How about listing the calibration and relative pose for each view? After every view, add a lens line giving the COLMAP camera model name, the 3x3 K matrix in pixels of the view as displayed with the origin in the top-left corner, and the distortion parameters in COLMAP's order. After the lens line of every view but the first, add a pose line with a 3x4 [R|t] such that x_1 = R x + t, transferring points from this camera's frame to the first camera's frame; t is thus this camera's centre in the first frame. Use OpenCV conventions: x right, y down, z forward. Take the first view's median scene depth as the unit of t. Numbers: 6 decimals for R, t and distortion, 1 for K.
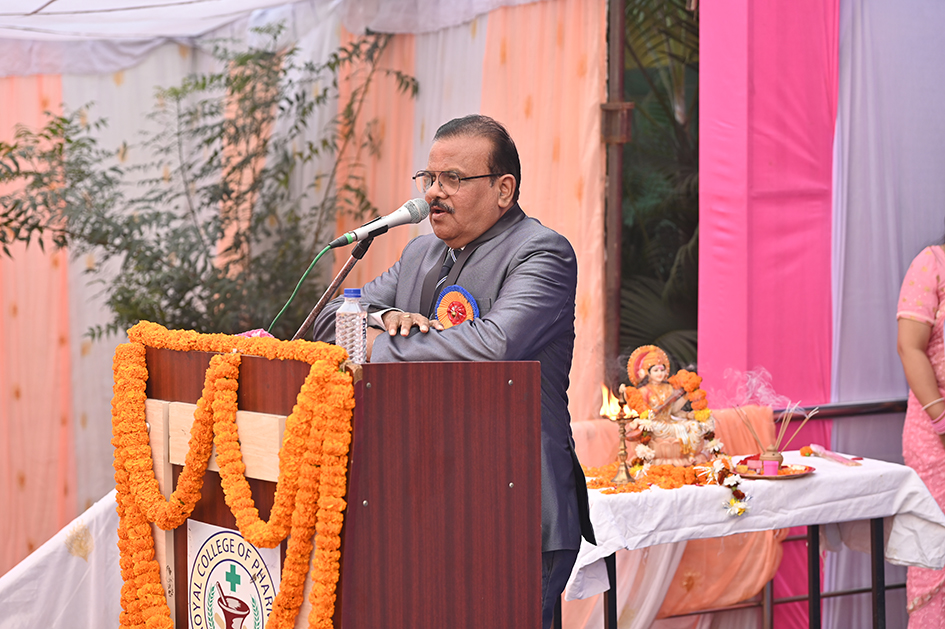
lens RADIAL K [[2141.2, 0, 468.4], [0, 2141.2, 322.9], [0, 0, 1]] dist [-0.003496, 0.000000]
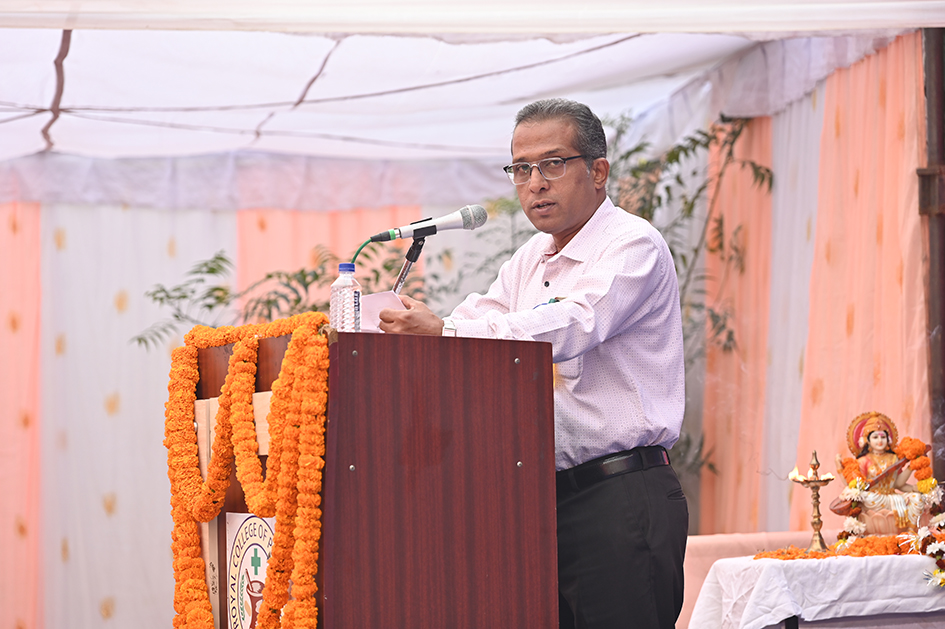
lens RADIAL K [[3231.3, 0, 473.9], [0, 3231.3, 311.9], [0, 0, 1]] dist [-0.080202, 0.000000]
pose [[0.967840, -0.027519, -0.250058, 0.360511], [-0.001145, 0.993507, -0.113765, 0.168574], [0.251565, 0.110393, 0.961524, -0.438246]]
